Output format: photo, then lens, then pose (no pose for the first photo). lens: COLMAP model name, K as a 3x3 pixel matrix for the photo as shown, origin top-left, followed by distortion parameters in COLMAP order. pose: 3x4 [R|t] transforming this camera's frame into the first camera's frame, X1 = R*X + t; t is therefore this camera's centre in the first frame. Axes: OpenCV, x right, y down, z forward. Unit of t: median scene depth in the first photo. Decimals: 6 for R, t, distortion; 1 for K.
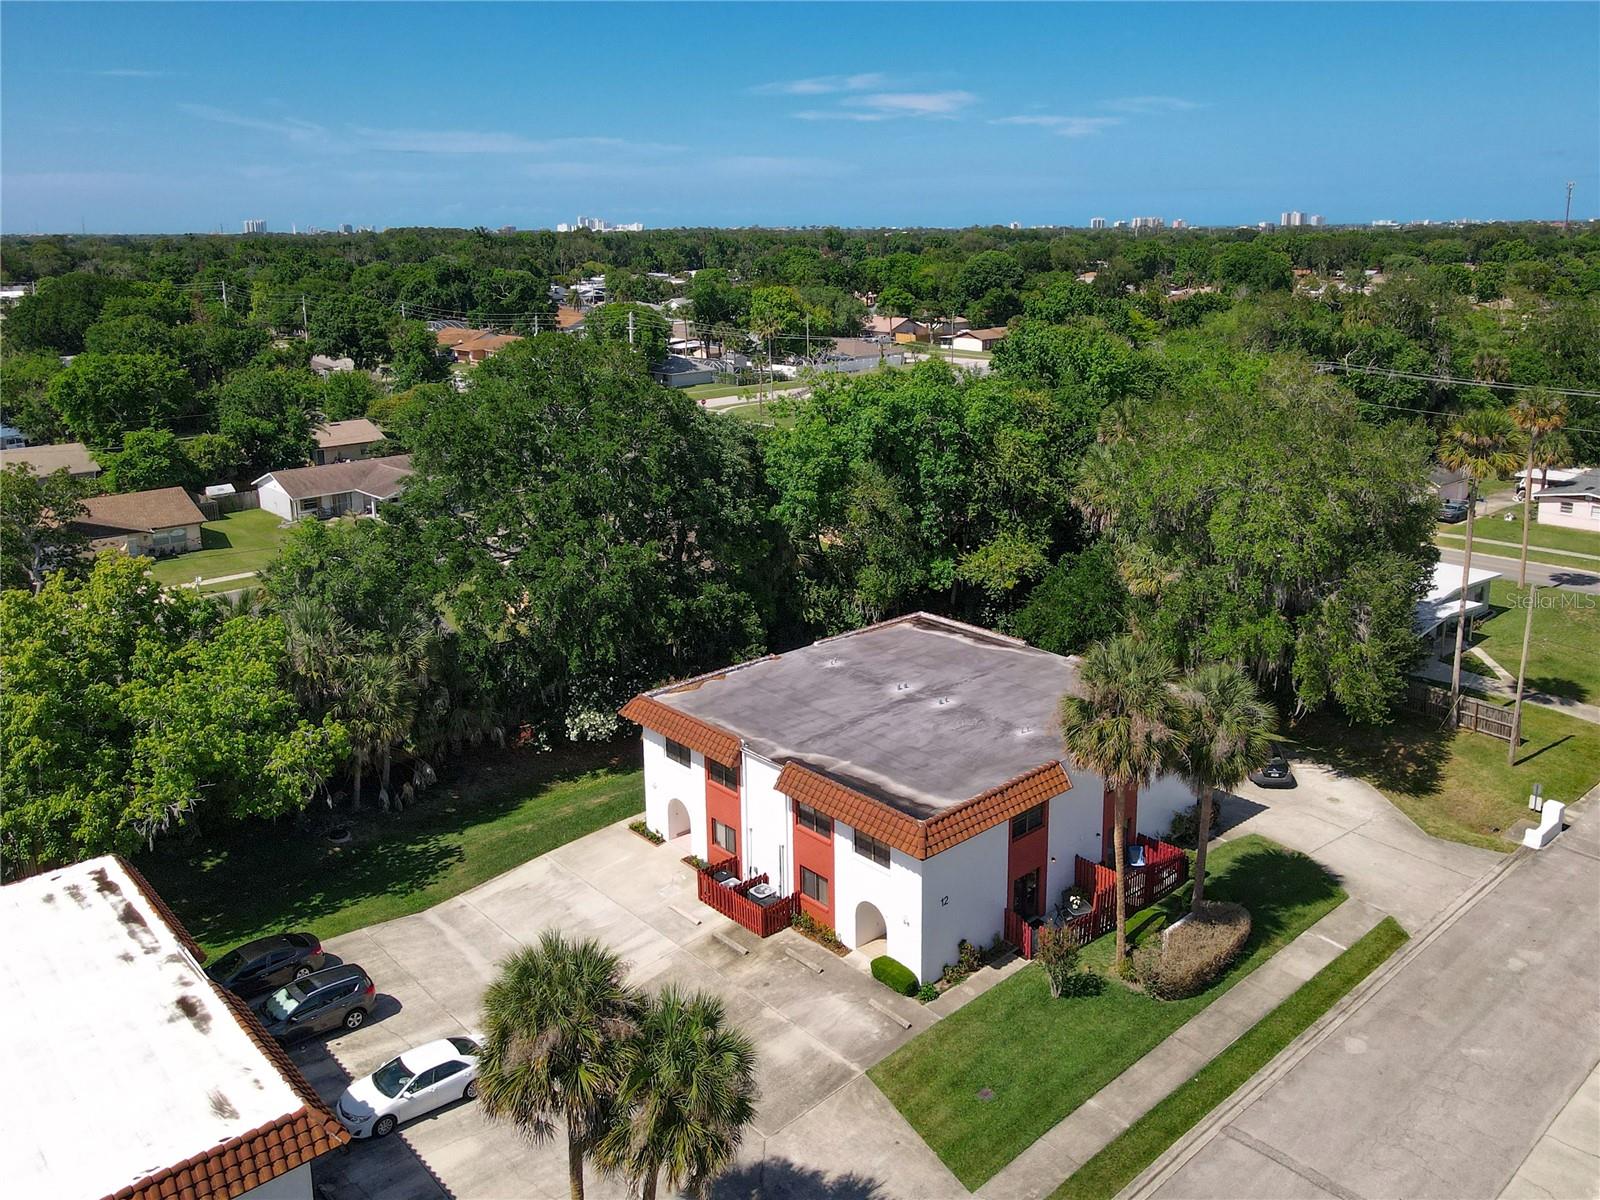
lens RADIAL K [[1272.8, 0, 803.4], [0, 1272.8, 515.7], [0, 0, 1]] dist [0.012333, -0.002133]
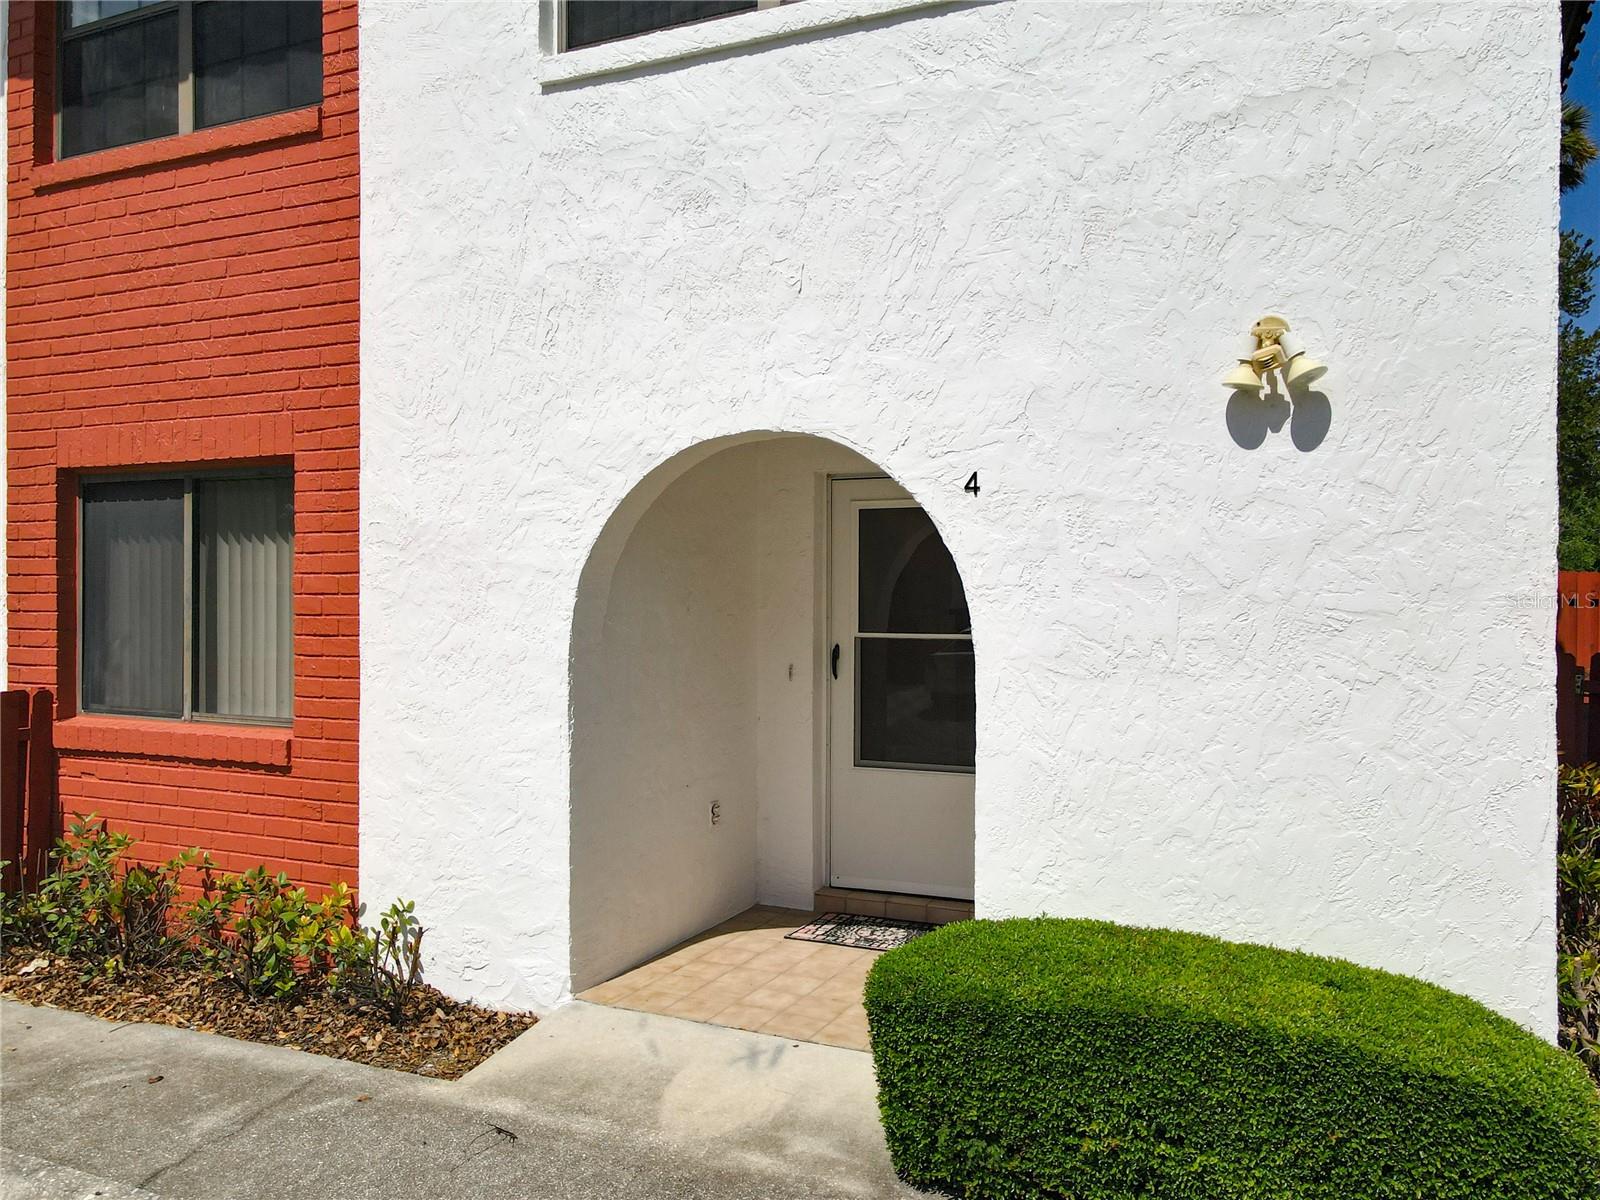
lens RADIAL K [[1180.9, 0, 797.5], [0, 1180.9, 610.3], [0, 0, 1]] dist [0.013868, 0.000452]
pose [[0.912318, 0.020612, 0.408963, 0.016536], [0.069017, 0.976704, -0.203191, 0.319668], [-0.403624, 0.213600, 0.889642, 0.869758]]
